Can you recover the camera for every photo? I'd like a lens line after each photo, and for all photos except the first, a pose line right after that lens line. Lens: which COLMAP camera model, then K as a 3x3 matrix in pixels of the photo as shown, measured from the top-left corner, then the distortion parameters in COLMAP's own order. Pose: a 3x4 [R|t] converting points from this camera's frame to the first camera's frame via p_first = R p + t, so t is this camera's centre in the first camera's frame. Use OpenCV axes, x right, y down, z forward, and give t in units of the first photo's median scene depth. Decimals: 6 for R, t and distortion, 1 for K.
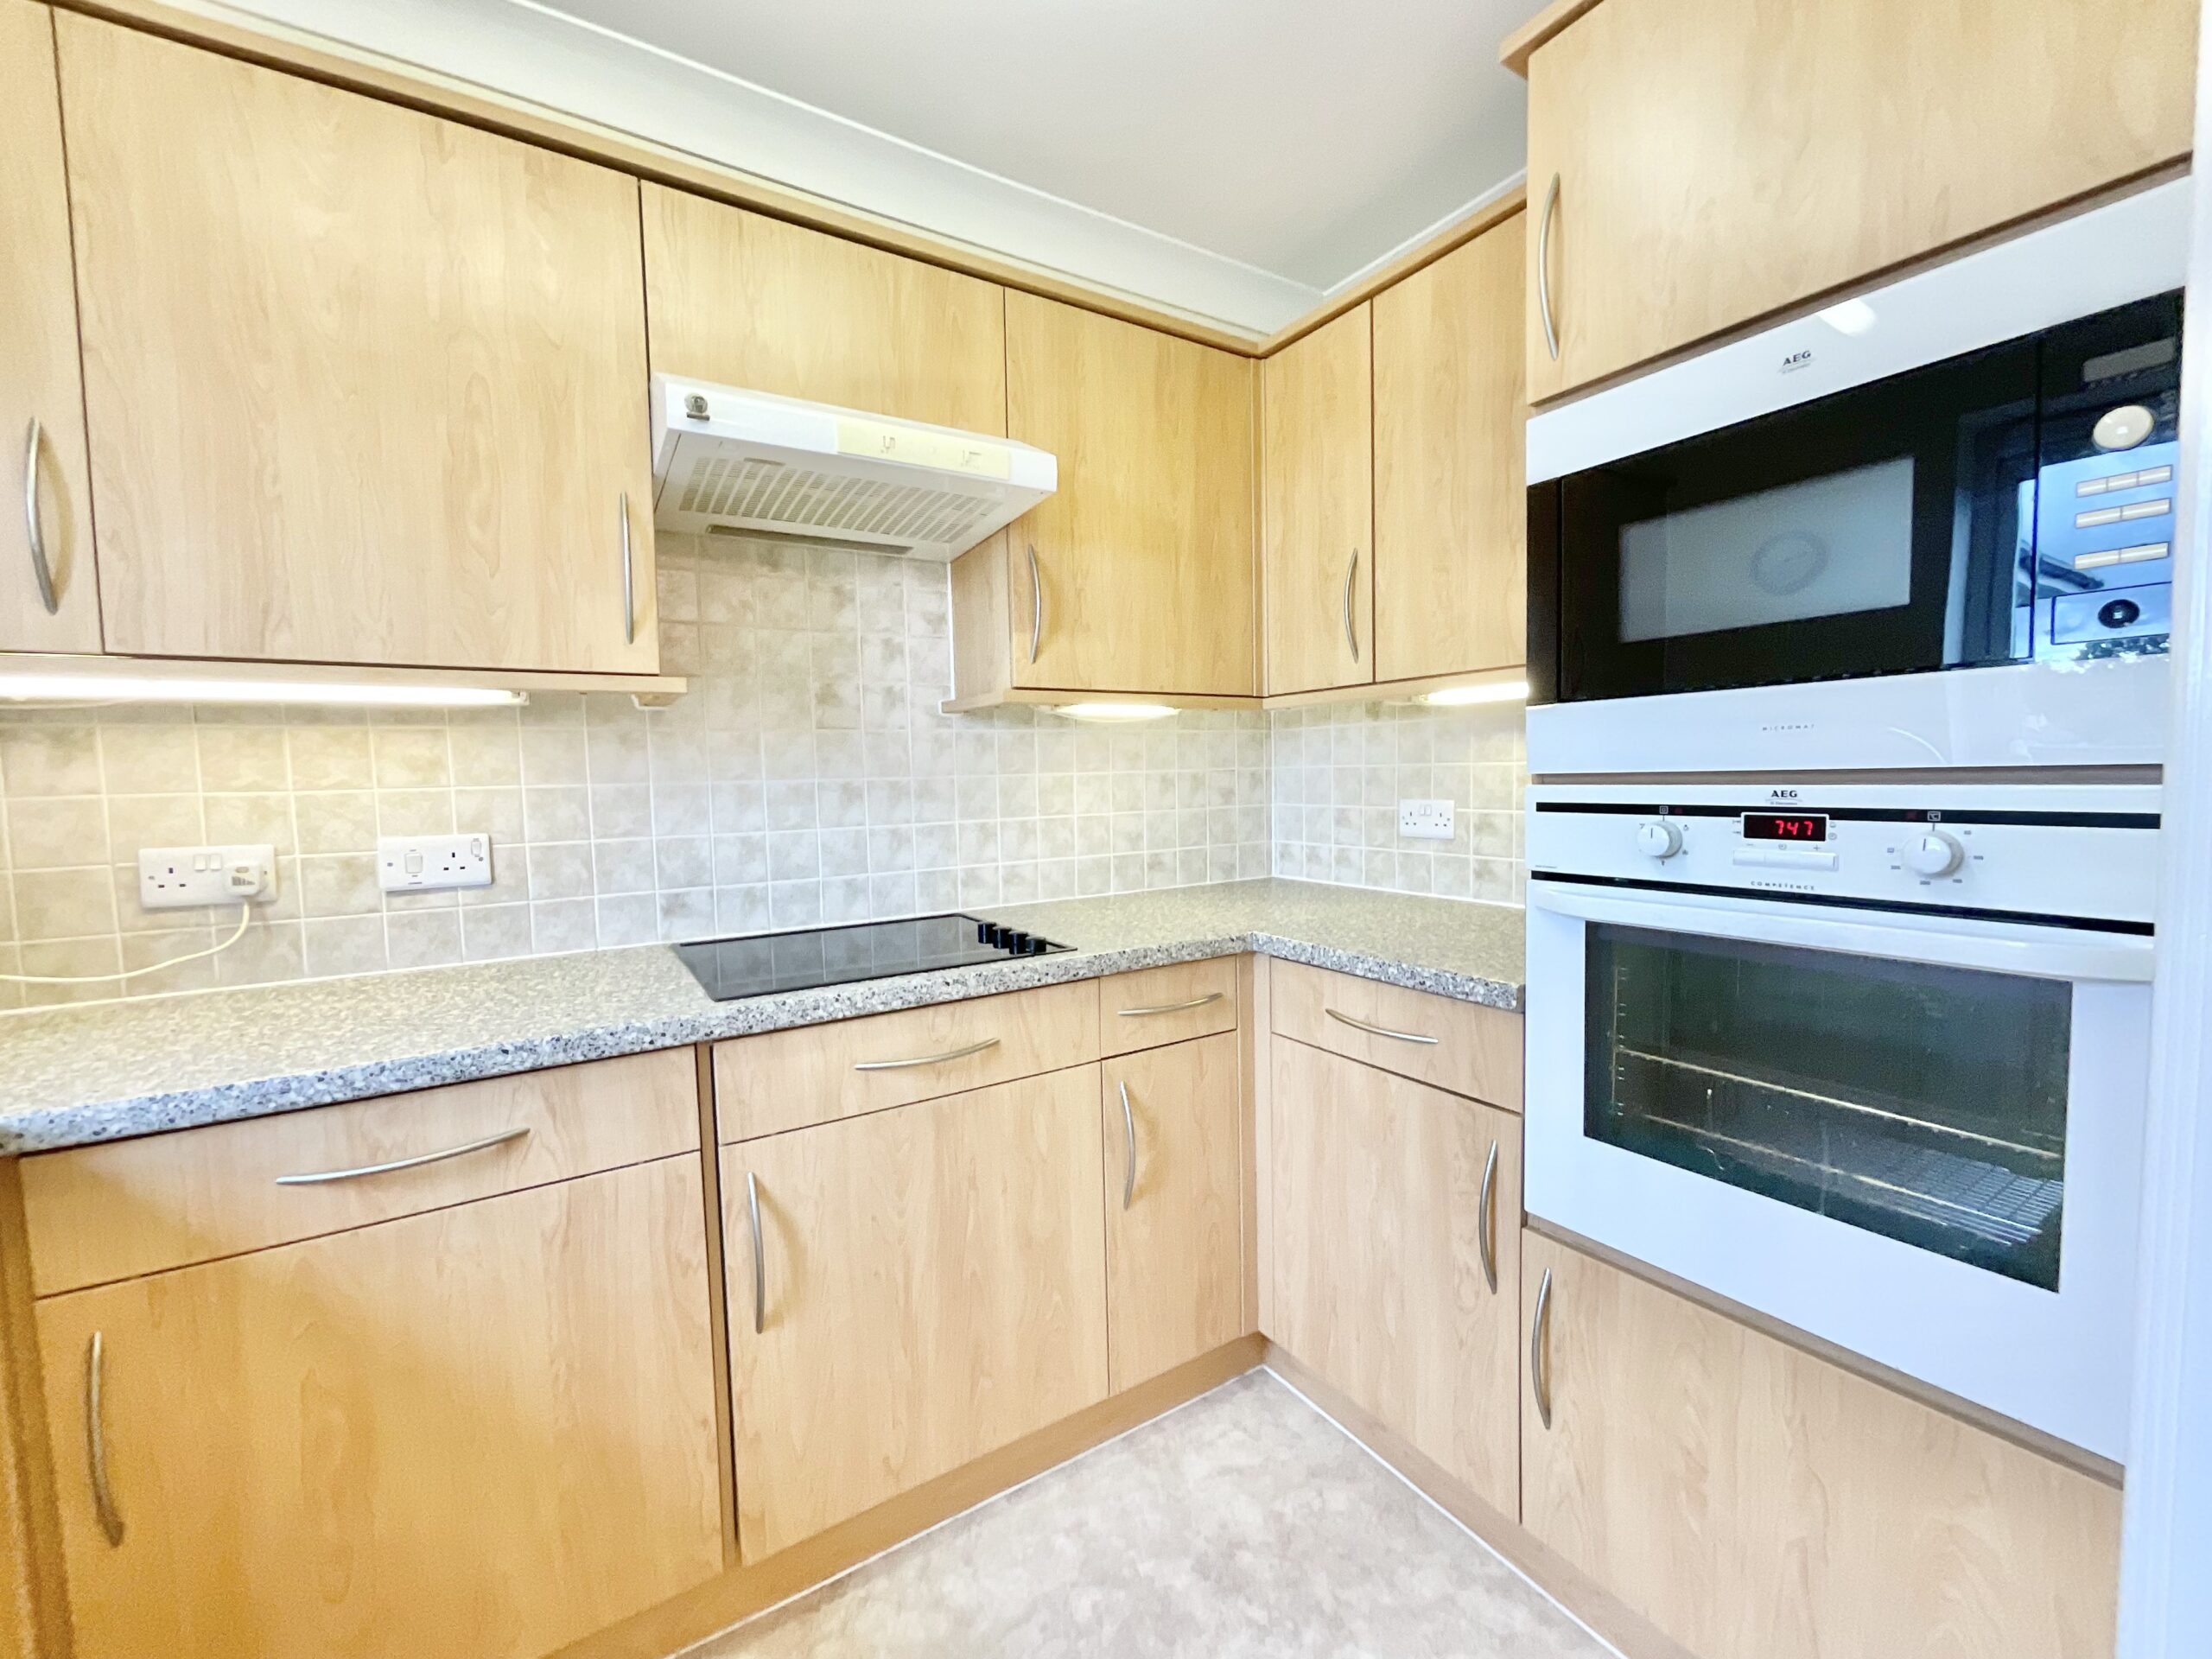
lens RADIAL K [[905.9, 0, 1106.0], [0, 905.9, 829.5], [0, 0, 1]] dist [0.002454, 0.000481]
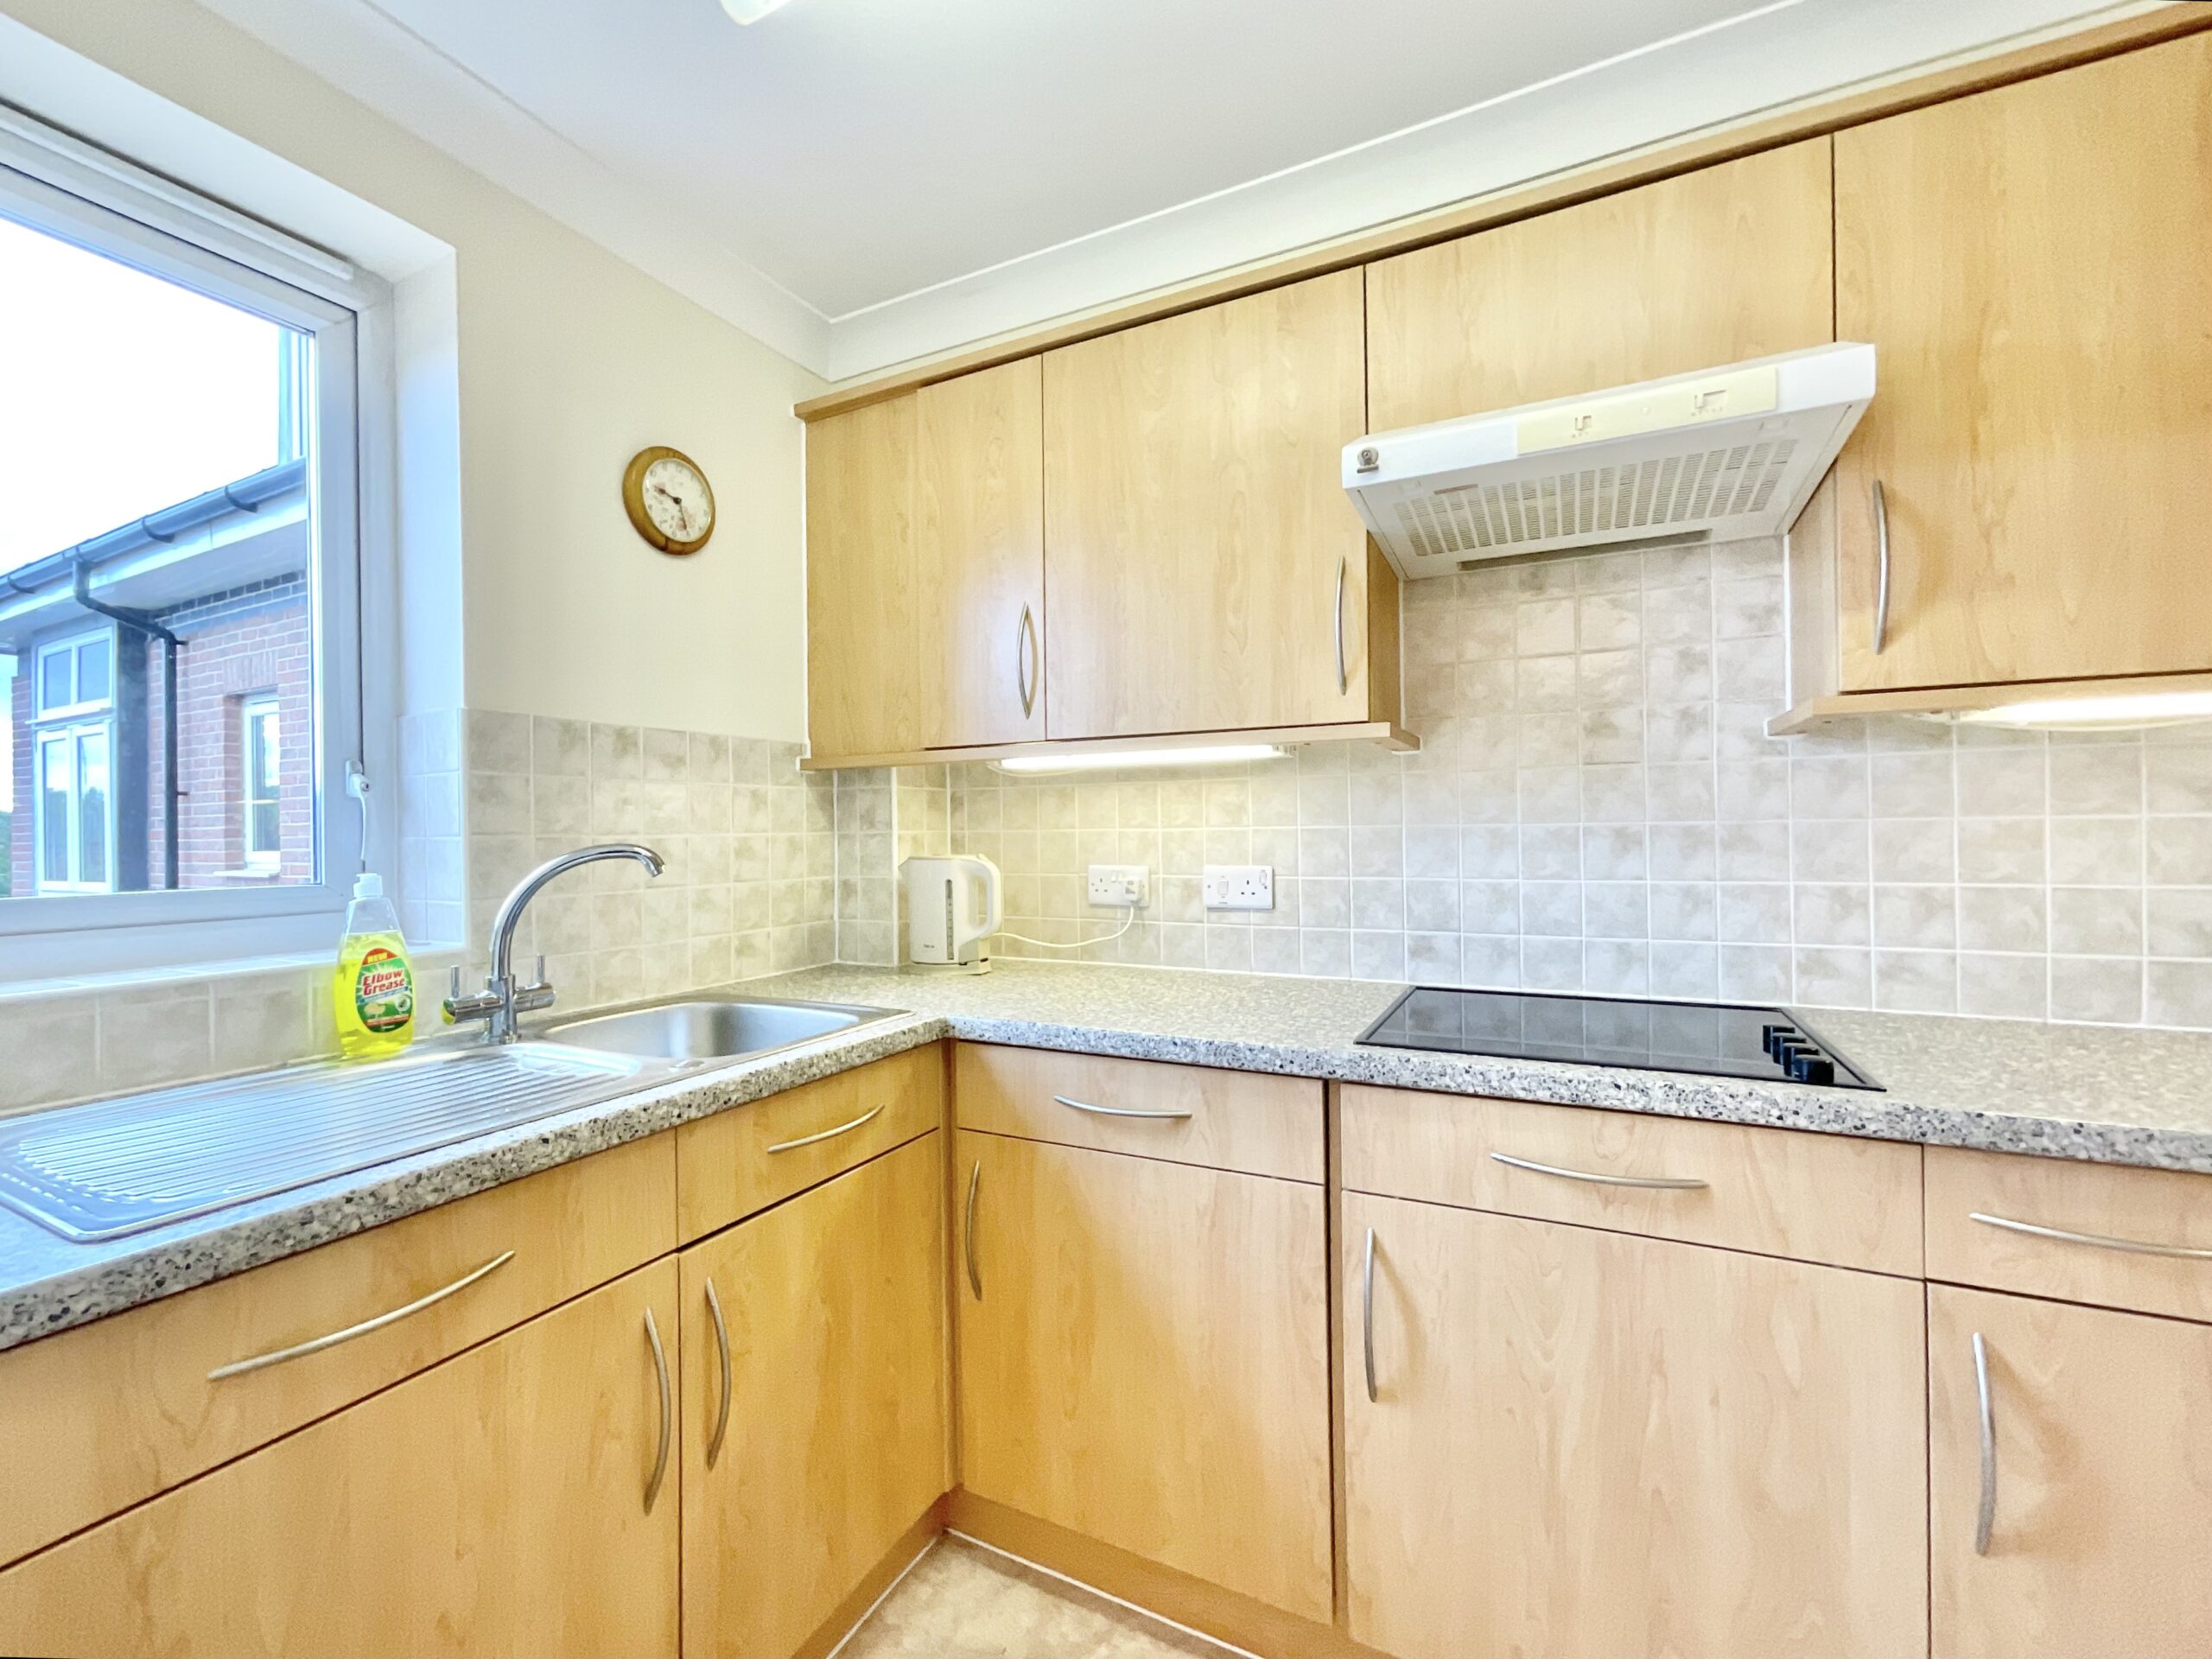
lens RADIAL K [[933.5, 0, 1106.0], [0, 933.5, 829.5], [0, 0, 1]] dist [-0.001561, 0.000112]
pose [[0.516144, 0.013272, -0.856399, 0.251881], [-0.054870, 0.998338, -0.017598, -0.010352], [0.854743, 0.056073, 0.516014, 0.182338]]
